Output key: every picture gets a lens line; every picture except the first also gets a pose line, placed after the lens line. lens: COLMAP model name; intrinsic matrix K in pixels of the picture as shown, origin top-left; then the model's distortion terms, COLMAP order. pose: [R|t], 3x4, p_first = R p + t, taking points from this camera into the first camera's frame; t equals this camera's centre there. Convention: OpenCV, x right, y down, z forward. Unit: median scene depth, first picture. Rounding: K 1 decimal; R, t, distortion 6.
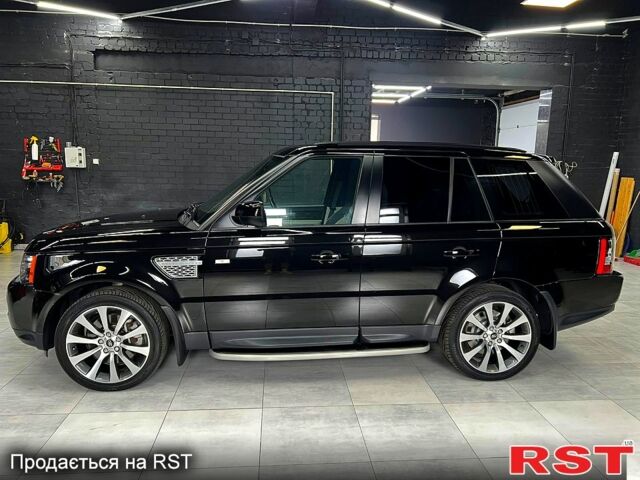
lens RADIAL K [[514.9, 0, 320.0], [0, 514.9, 240.0], [0, 0, 1]] dist [0.010038, 0.000568]
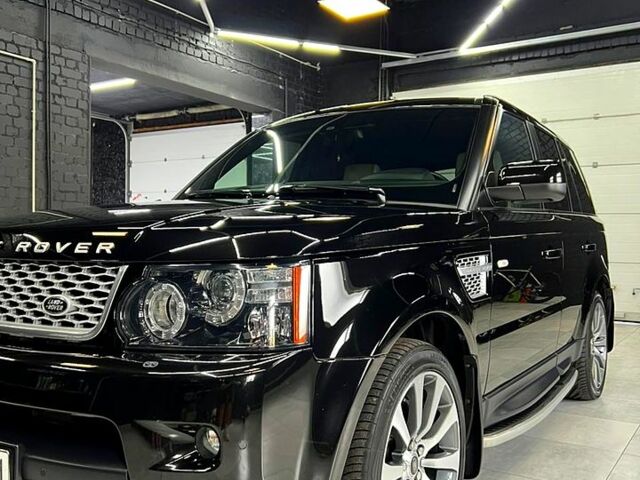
lens RADIAL K [[671.1, 0, 320.0], [0, 671.1, 240.0], [0, 0, 1]] dist [0.015284, -0.016762]
pose [[0.595106, -0.001062, 0.803646, -0.399833], [0.120436, 0.988824, -0.087877, 0.025082], [-0.794572, 0.149084, 0.588583, 0.315226]]
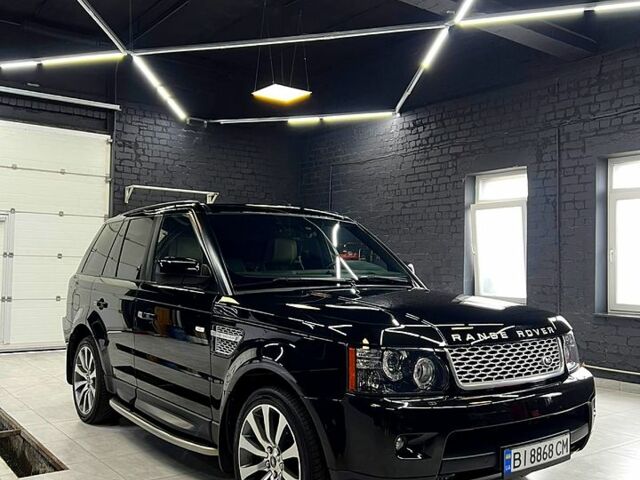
lens RADIAL K [[680.4, 0, 320.0], [0, 680.4, 240.0], [0, 0, 1]] dist [-0.004587, -0.009036]
pose [[-0.592571, 0.012441, 0.805422, -0.543742], [0.104433, 0.992628, 0.061502, -0.105832], [-0.798720, 0.120557, -0.589502, 0.900143]]
